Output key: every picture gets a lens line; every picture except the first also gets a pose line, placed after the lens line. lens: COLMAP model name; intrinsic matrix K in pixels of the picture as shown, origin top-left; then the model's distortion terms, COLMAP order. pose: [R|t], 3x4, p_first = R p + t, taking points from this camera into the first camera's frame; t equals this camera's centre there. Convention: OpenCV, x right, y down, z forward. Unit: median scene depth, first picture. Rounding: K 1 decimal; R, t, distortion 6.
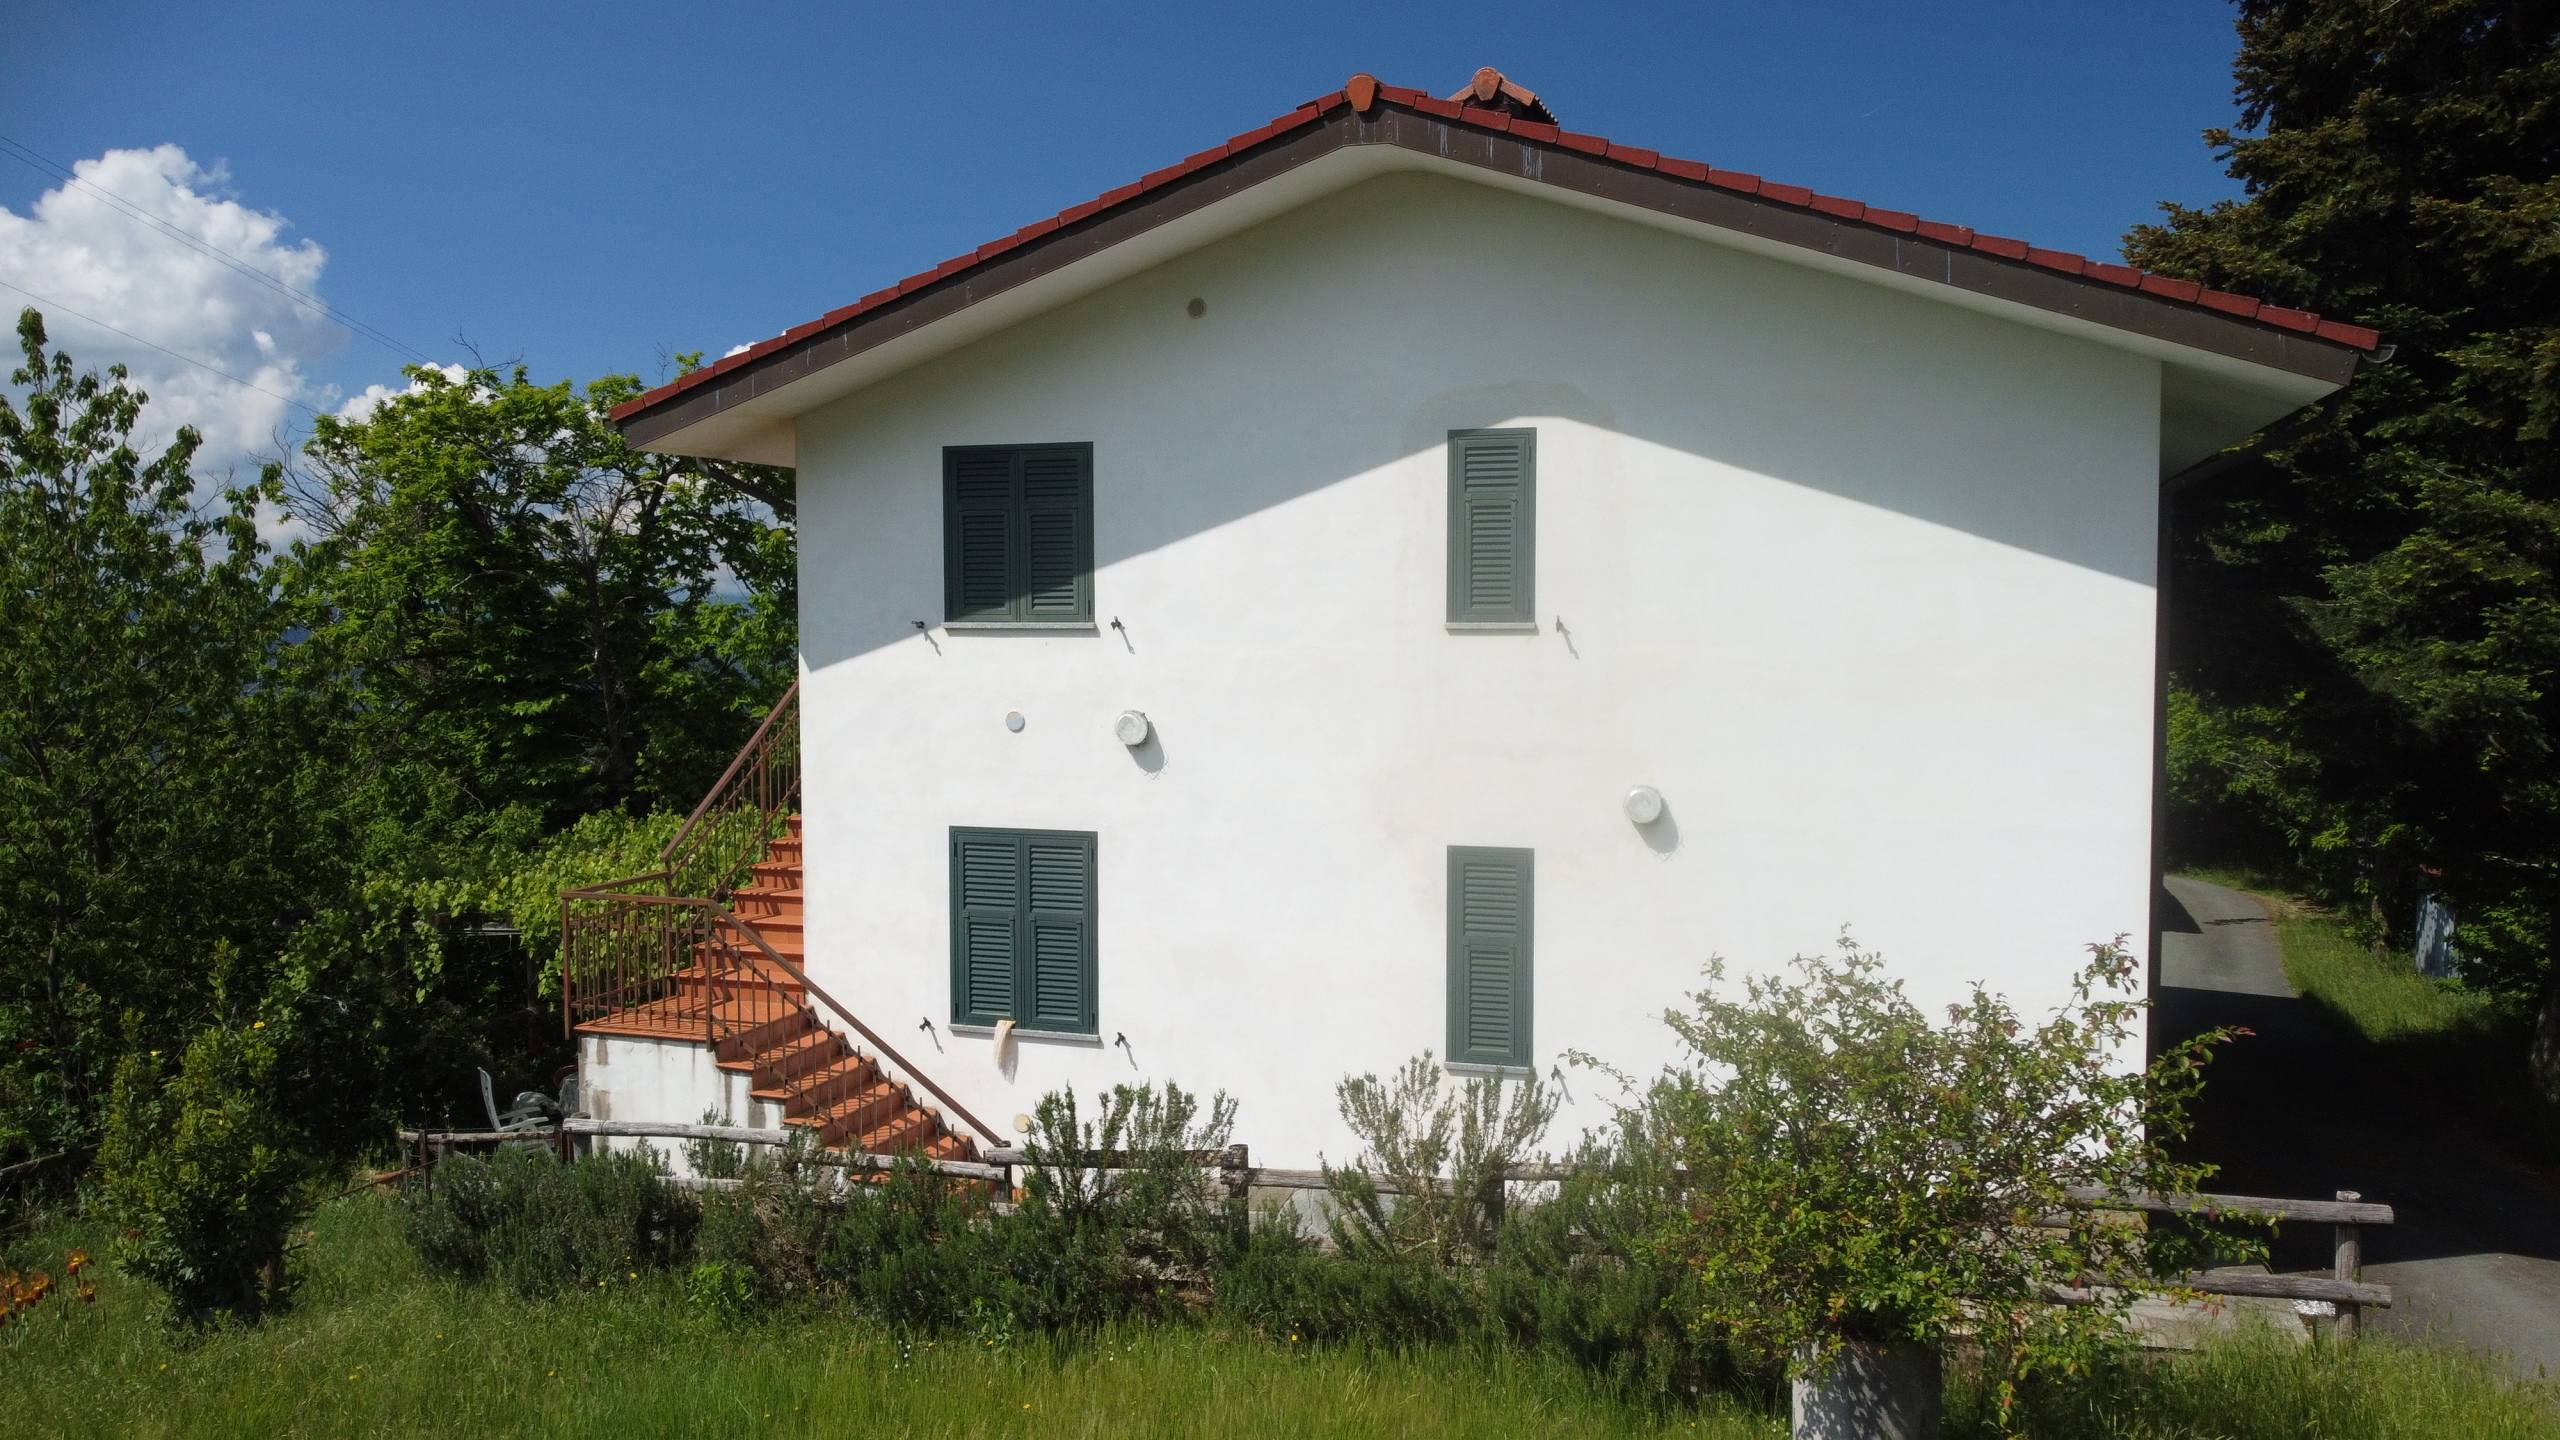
lens RADIAL K [[1935.3, 0, 1275.8], [0, 1935.3, 738.7], [0, 0, 1]] dist [-0.025811, 0.007830]
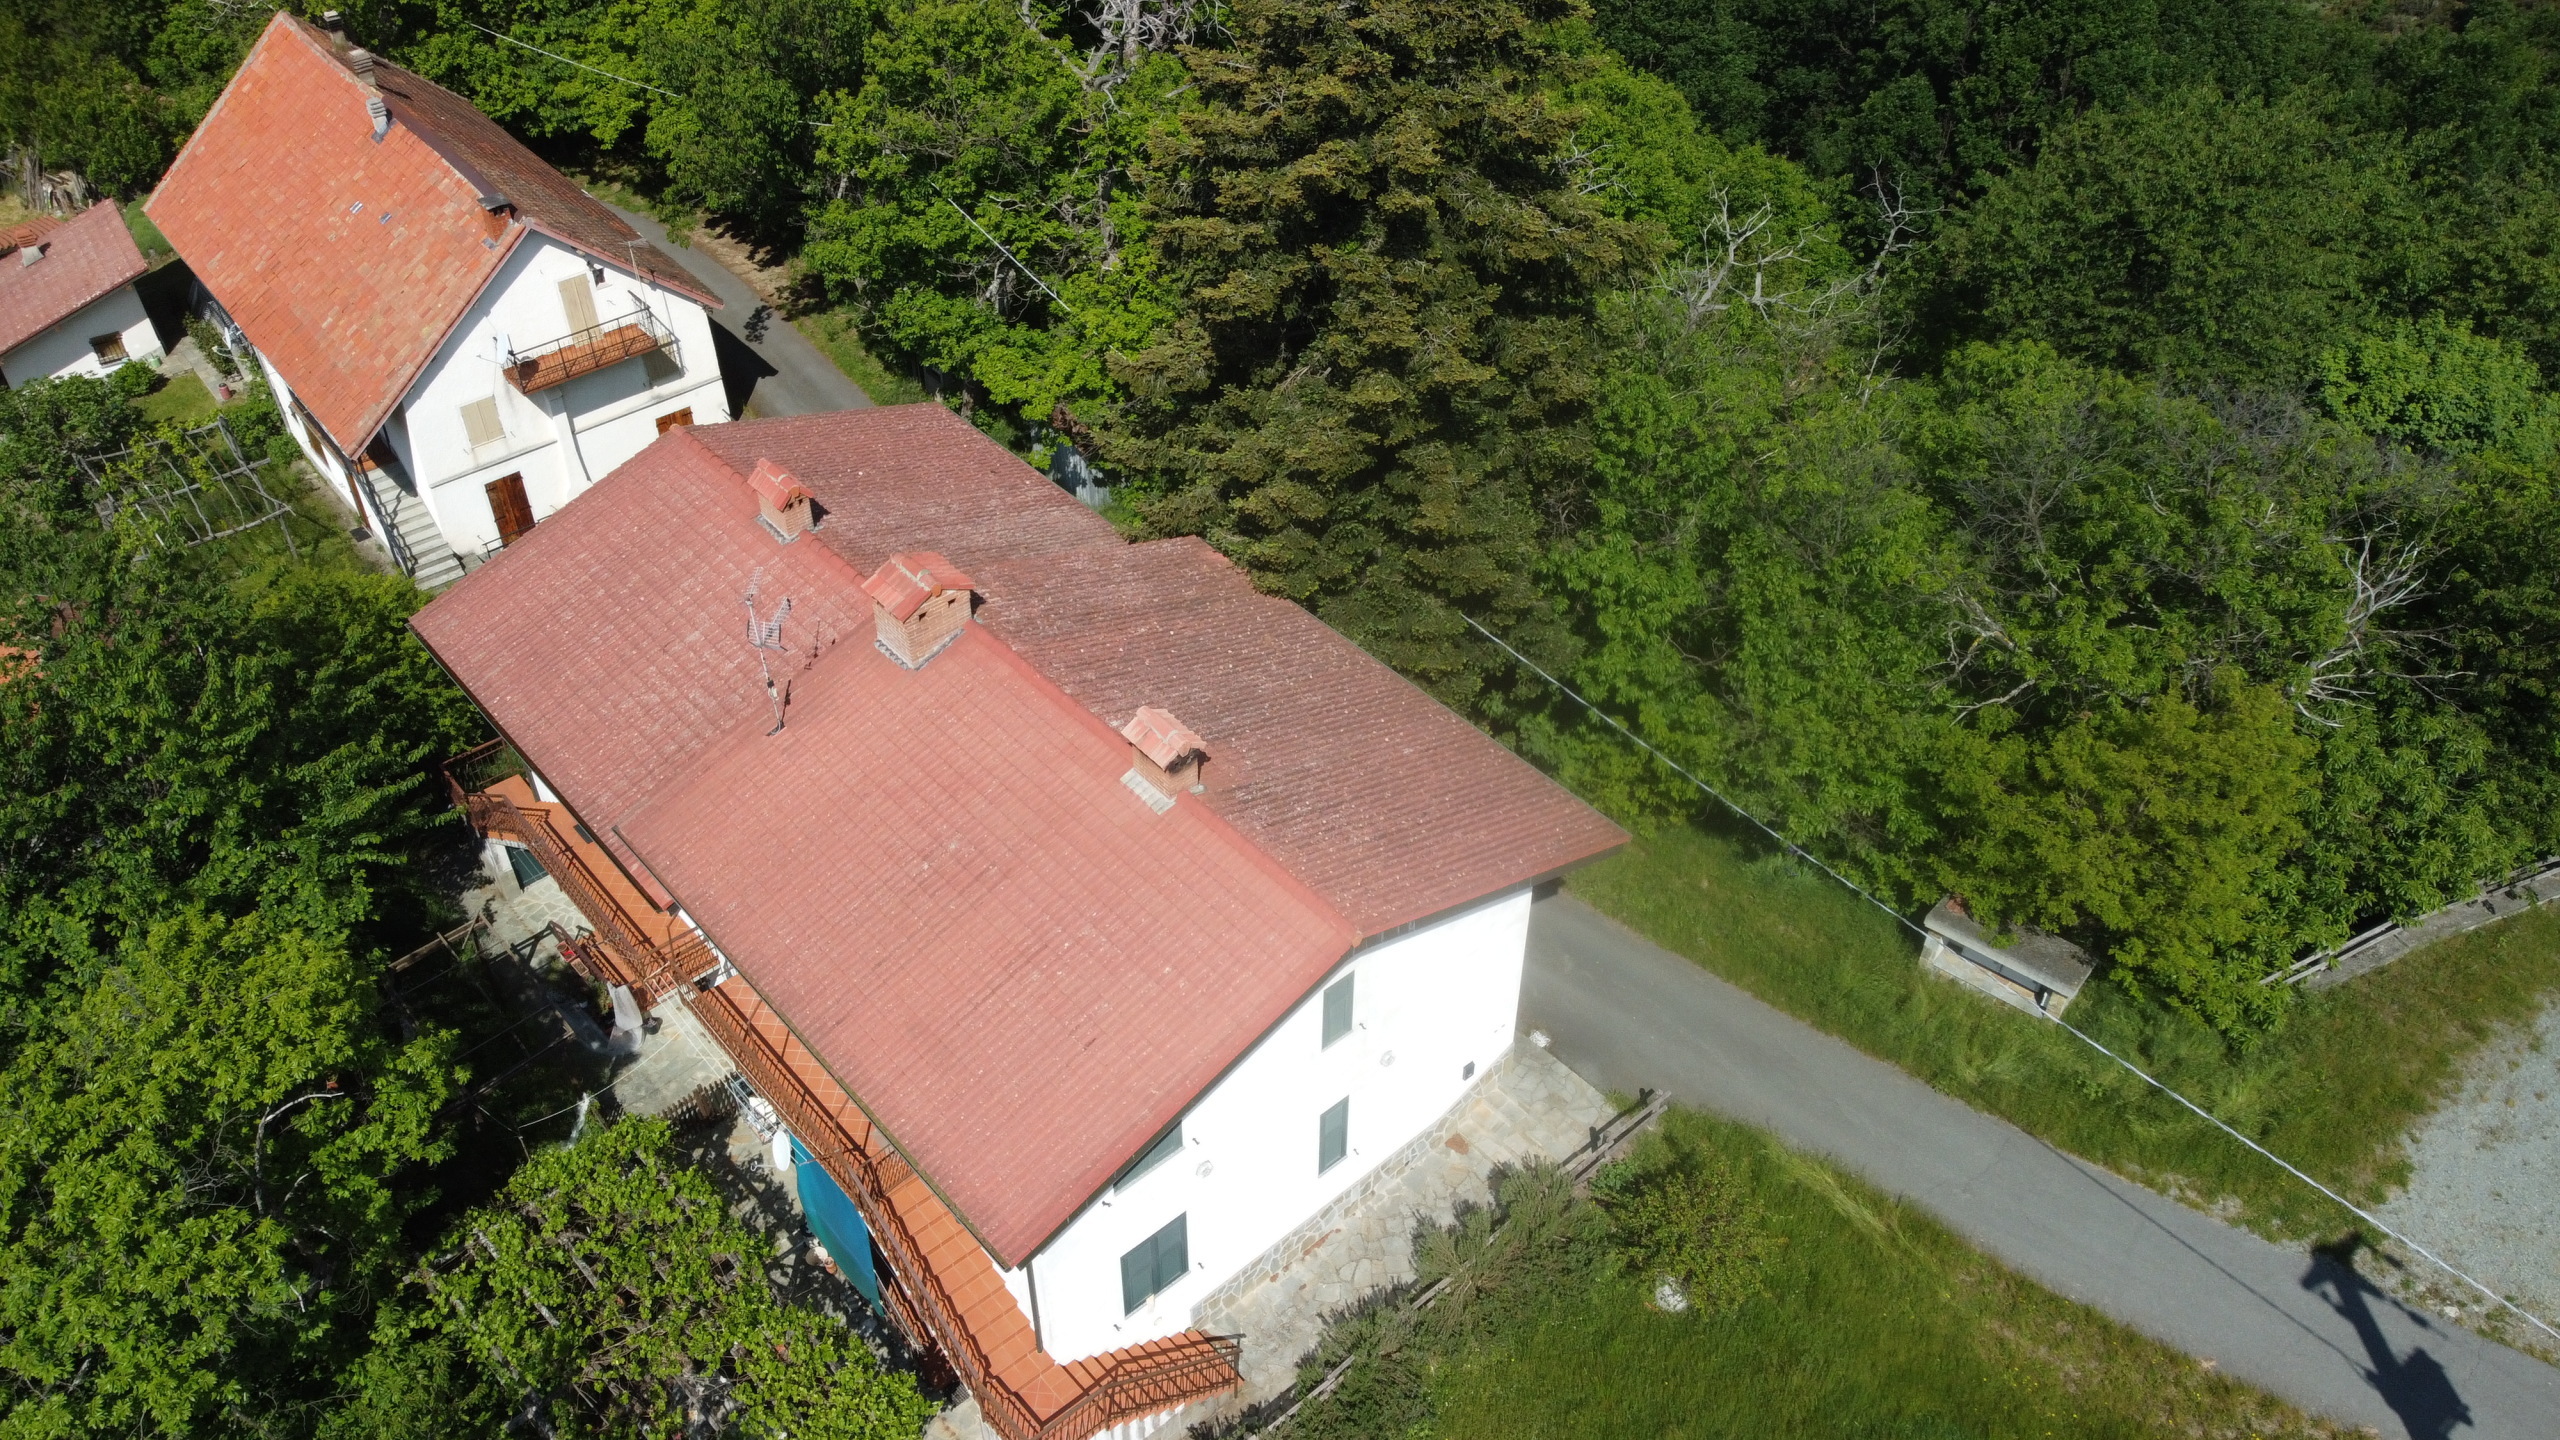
lens RADIAL K [[1935.3, 0, 1269.9], [0, 1935.3, 727.7], [0, 0, 1]] dist [-0.025811, 0.007830]
pose [[0.507693, -0.563459, 0.651737, -1.058149], [0.053975, 0.775797, 0.628670, -1.571994], [-0.859845, -0.283994, 0.424280, 0.226902]]
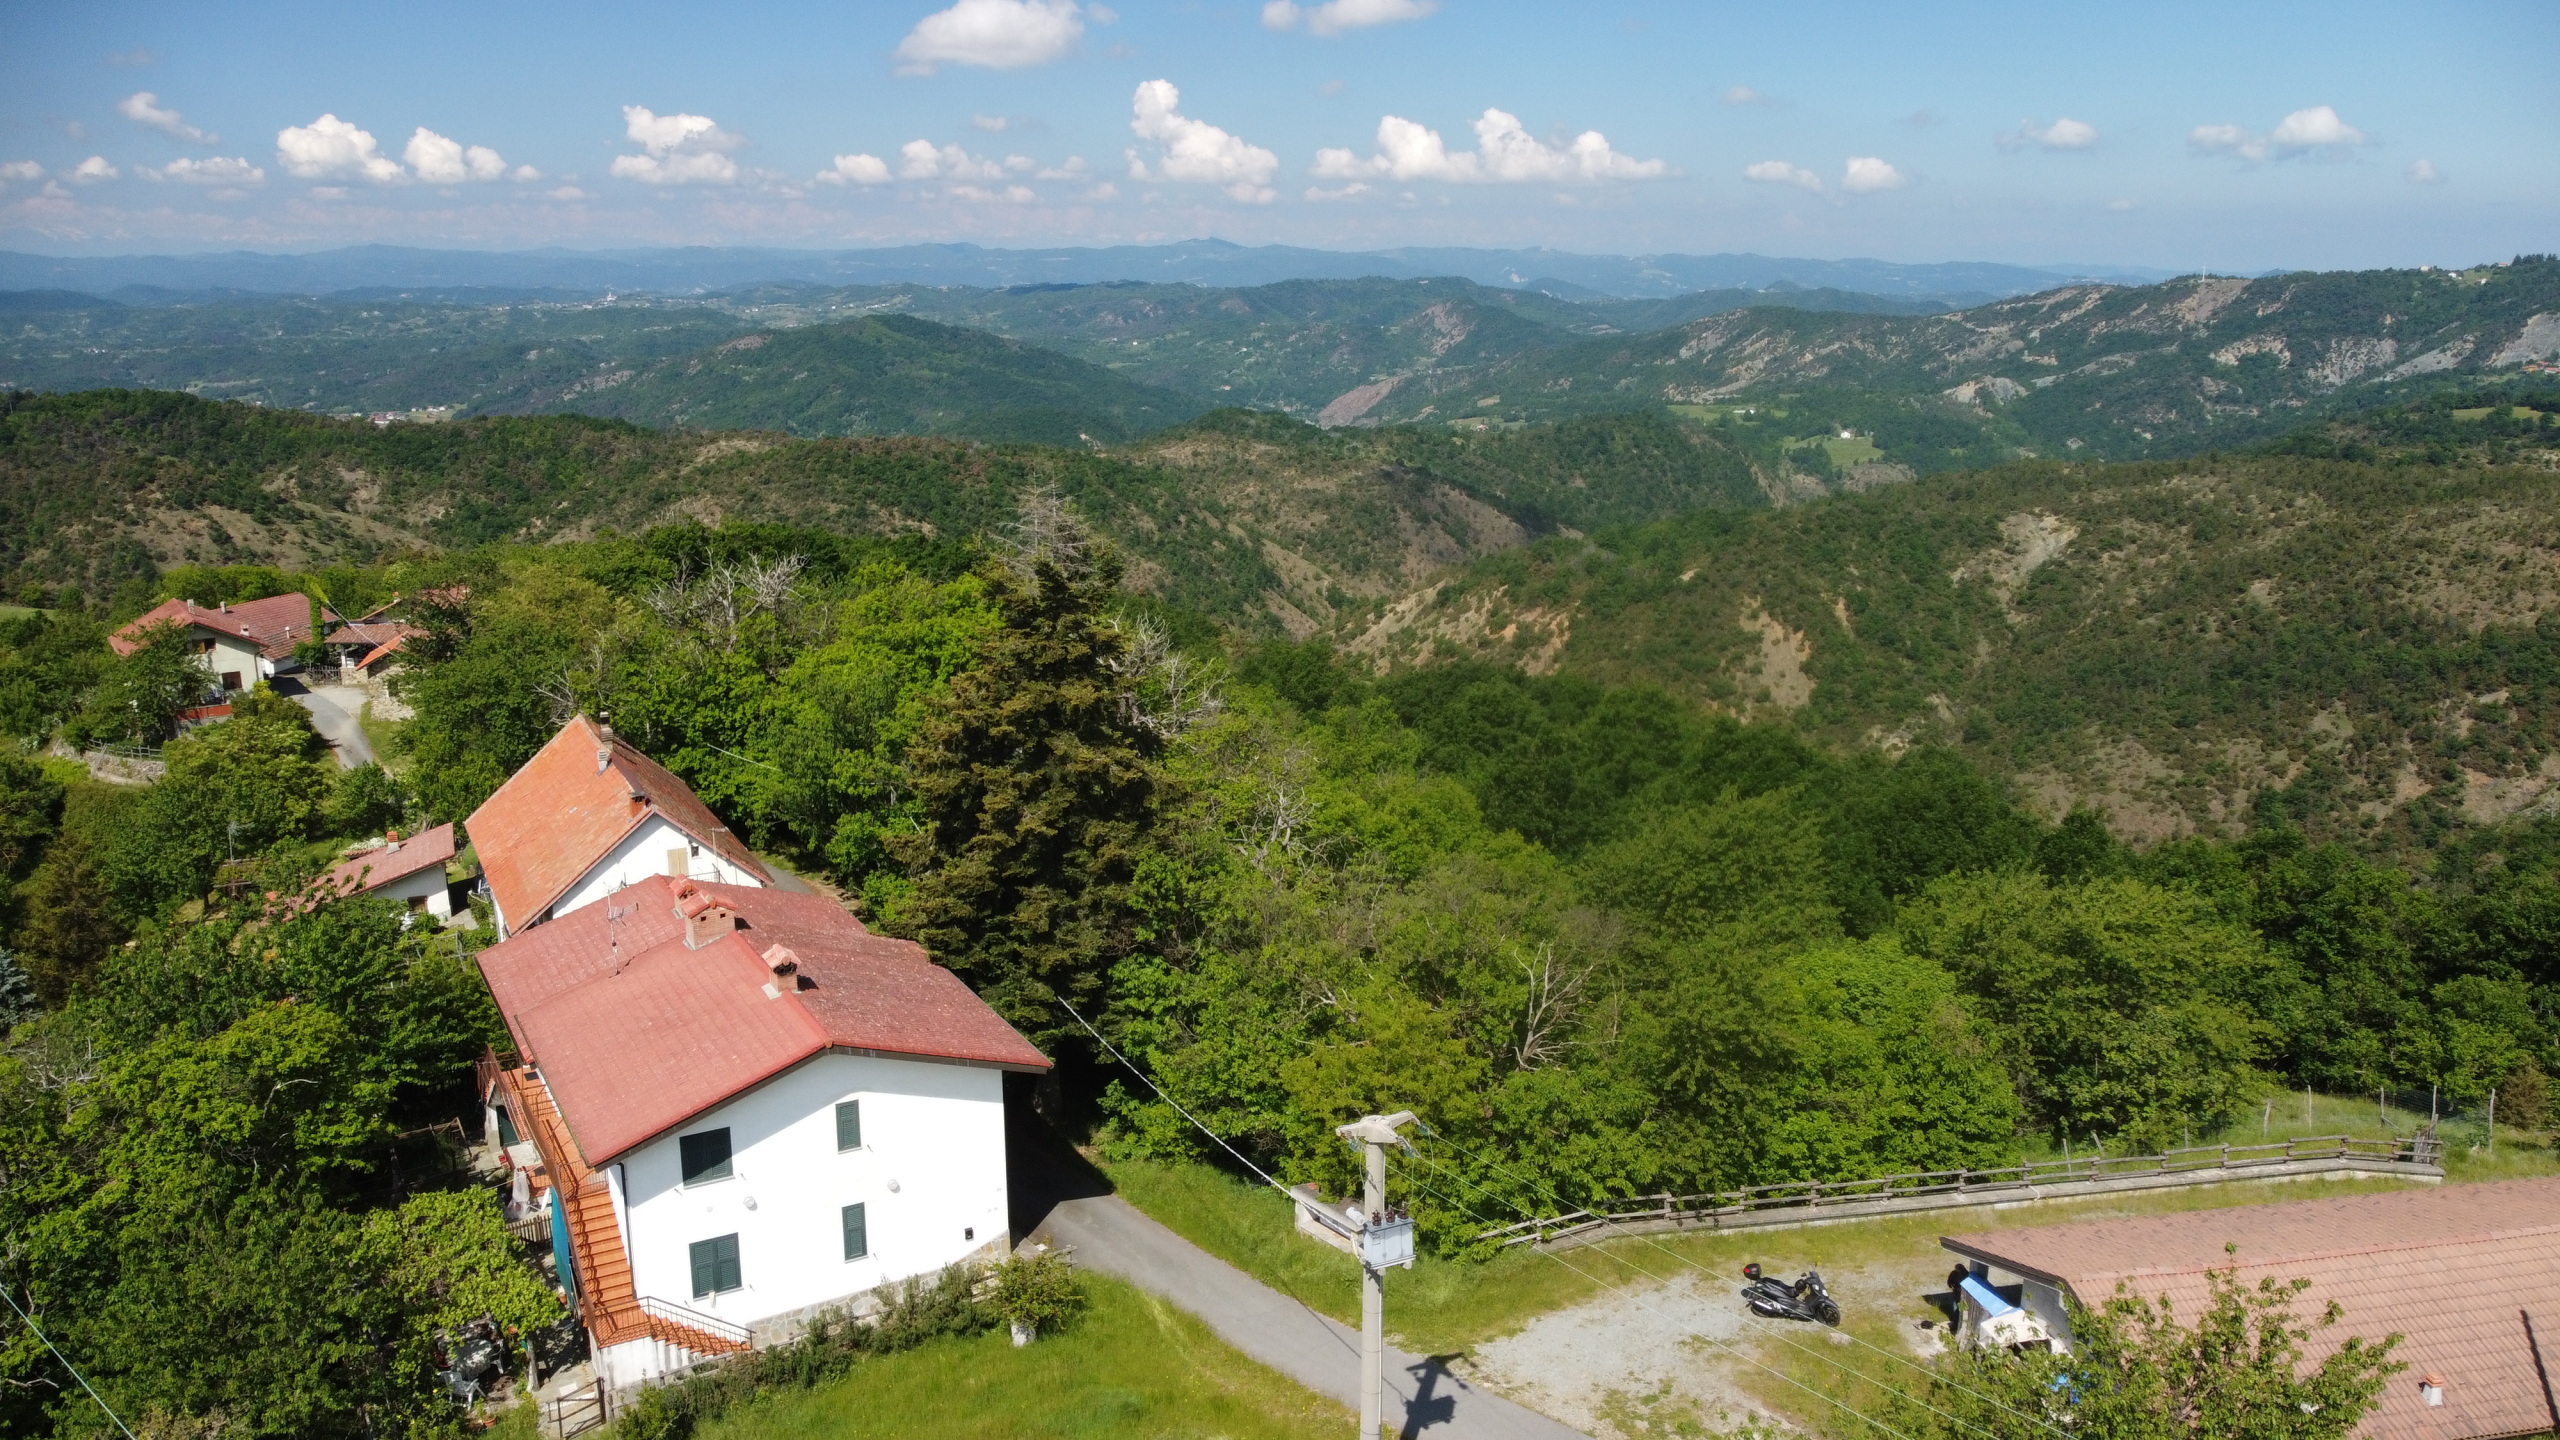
lens RADIAL K [[1935.3, 0, 1273.8], [0, 1935.3, 733.1], [0, 0, 1]] dist [-0.025811, 0.007830]
pose [[0.670846, -0.180246, 0.719358, -1.728446], [0.049479, 0.978731, 0.199093, -1.427015], [-0.739944, -0.097967, 0.665496, -1.845744]]
